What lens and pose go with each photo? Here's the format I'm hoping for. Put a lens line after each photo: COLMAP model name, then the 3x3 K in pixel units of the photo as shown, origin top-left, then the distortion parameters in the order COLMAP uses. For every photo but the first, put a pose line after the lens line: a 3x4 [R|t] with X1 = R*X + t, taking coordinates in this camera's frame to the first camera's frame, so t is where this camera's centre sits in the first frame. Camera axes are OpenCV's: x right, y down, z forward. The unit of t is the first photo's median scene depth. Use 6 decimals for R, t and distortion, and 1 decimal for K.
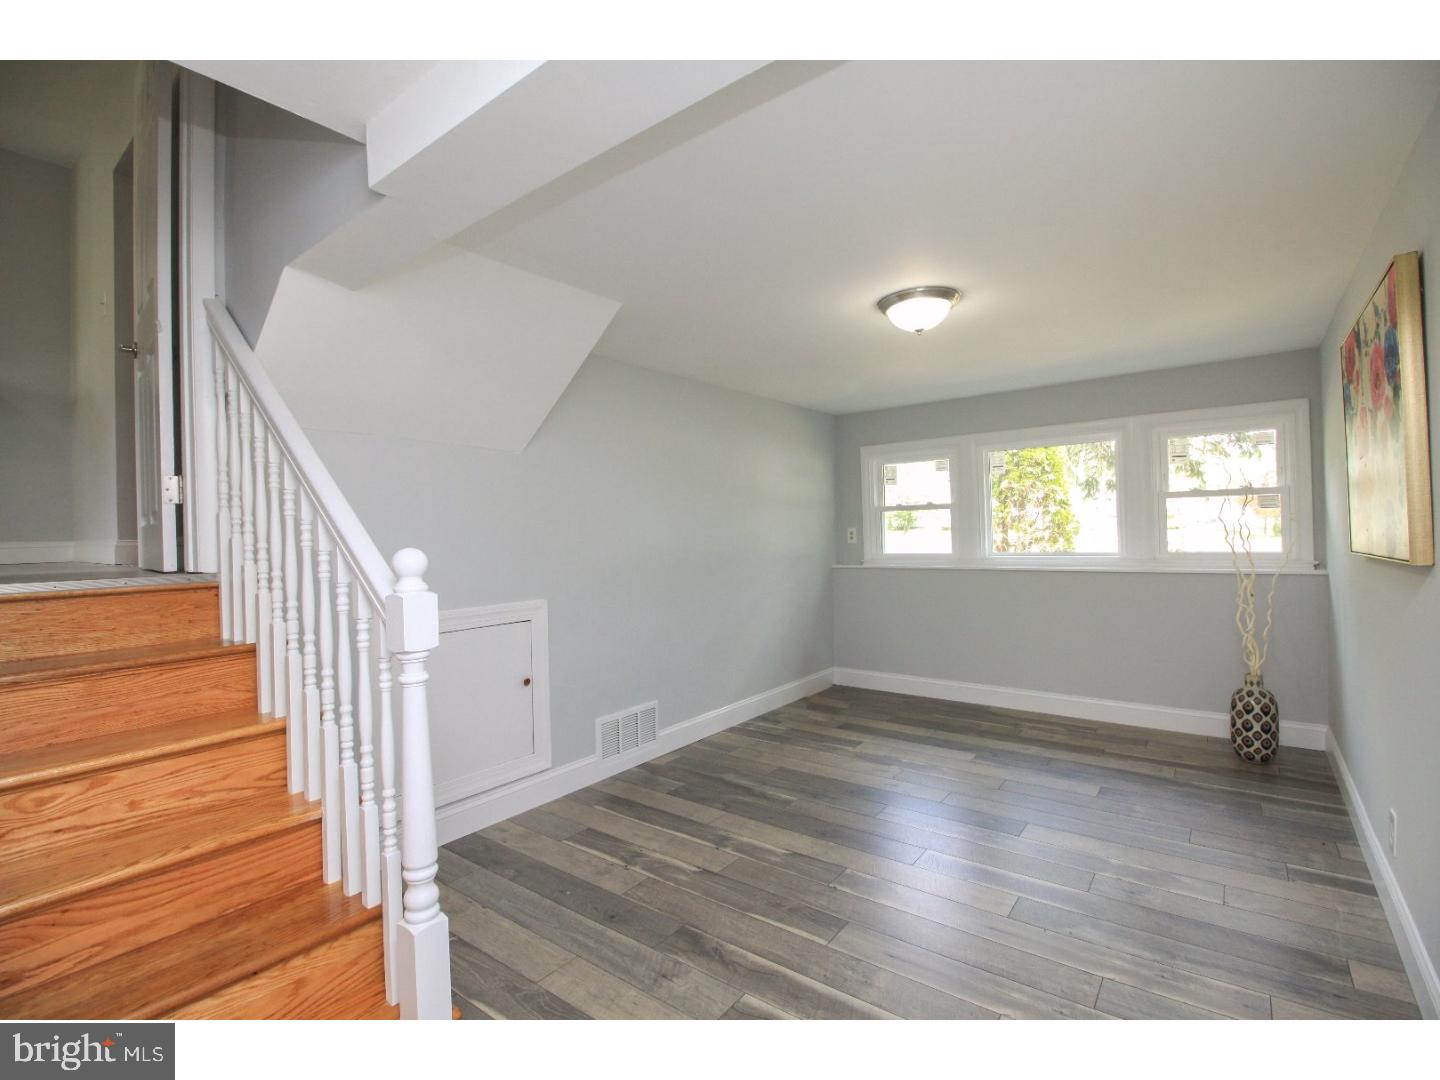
lens RADIAL K [[691.5, 0, 715.6], [0, 691.5, 529.4], [0, 0, 1]] dist [-0.011463, -0.001060]
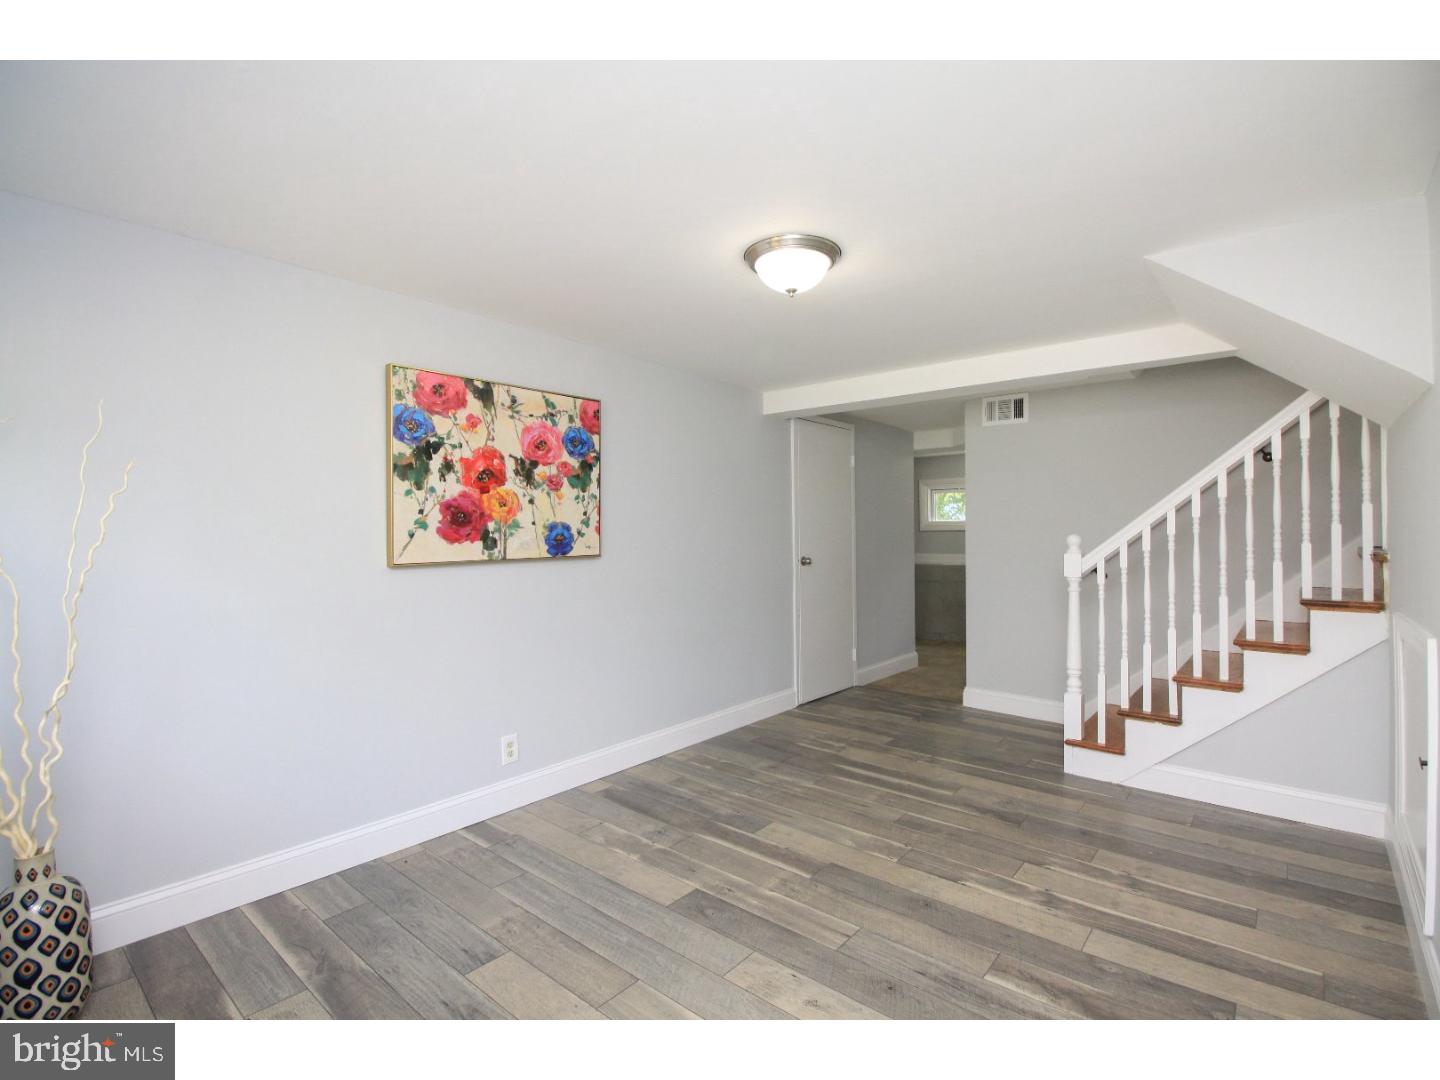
lens RADIAL K [[691.5, 0, 715.6], [0, 691.5, 529.4], [0, 0, 1]] dist [-0.011463, -0.001060]
pose [[-0.998330, 0.027289, 0.050922, 0.363152], [0.026700, 0.999569, -0.012222, 0.004506], [-0.051234, -0.010842, -0.998628, 1.887290]]
